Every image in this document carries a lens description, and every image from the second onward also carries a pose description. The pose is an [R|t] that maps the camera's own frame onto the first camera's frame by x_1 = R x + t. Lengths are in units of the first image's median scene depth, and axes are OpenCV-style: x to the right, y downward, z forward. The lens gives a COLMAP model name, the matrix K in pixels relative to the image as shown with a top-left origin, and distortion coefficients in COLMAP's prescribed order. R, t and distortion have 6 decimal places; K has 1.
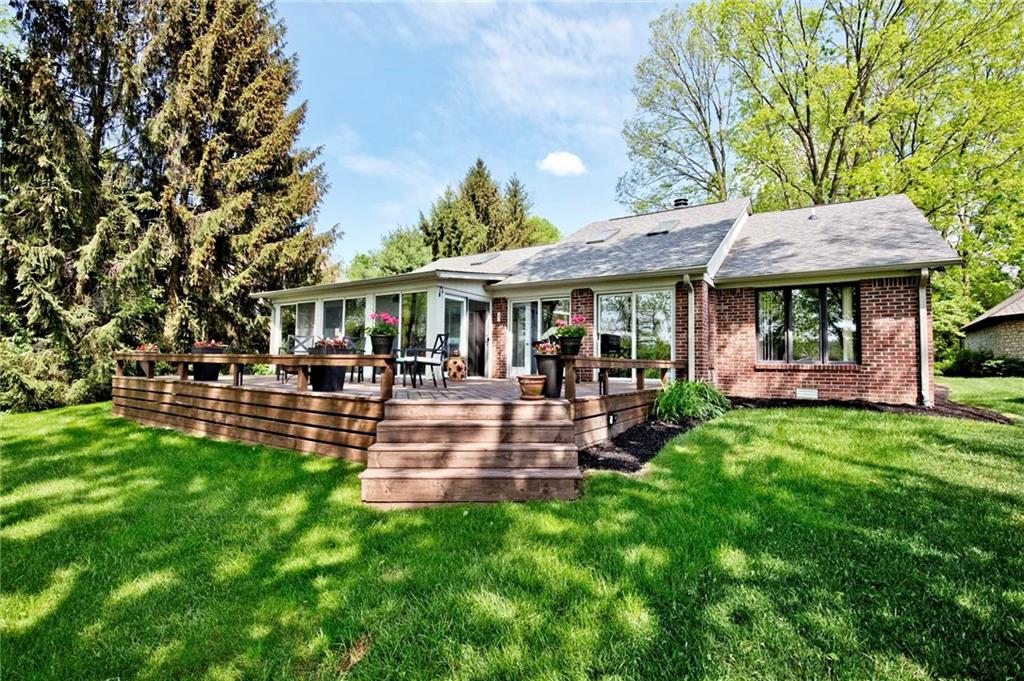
lens RADIAL K [[446.7, 0, 512.0], [0, 446.7, 340.5], [0, 0, 1]] dist [-0.001990, -0.000219]
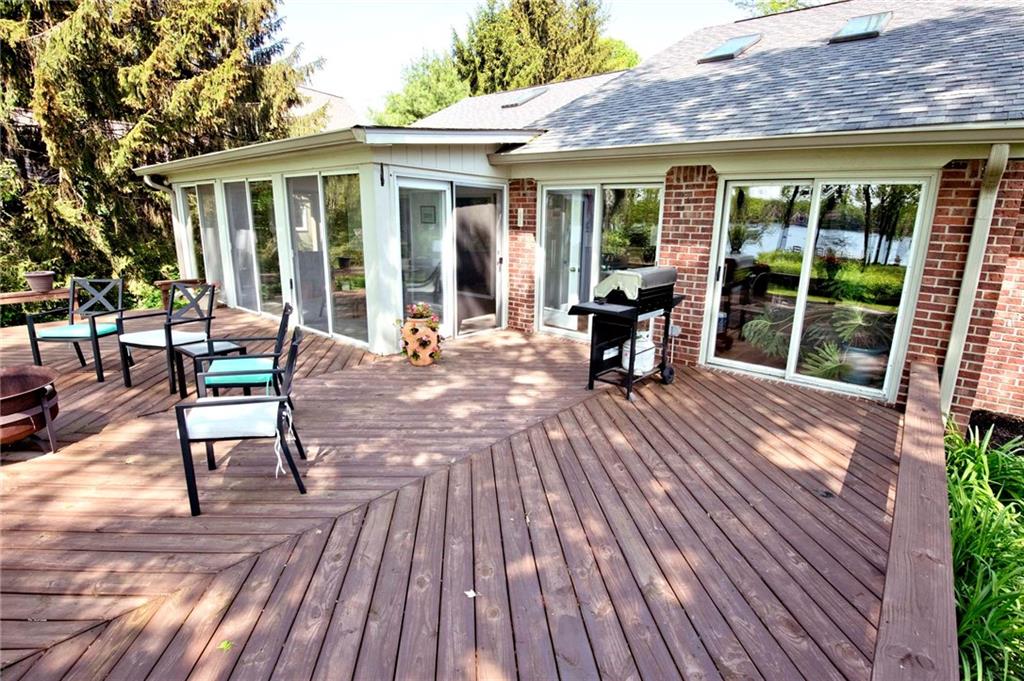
lens RADIAL K [[486.6, 0, 514.7], [0, 486.6, 335.8], [0, 0, 1]] dist [-0.006486, -0.017444]
pose [[0.992416, 0.040764, -0.115971, 0.010565], [-0.007509, 0.961756, 0.273804, -0.022141], [0.122697, -0.270856, 0.954768, 0.121863]]
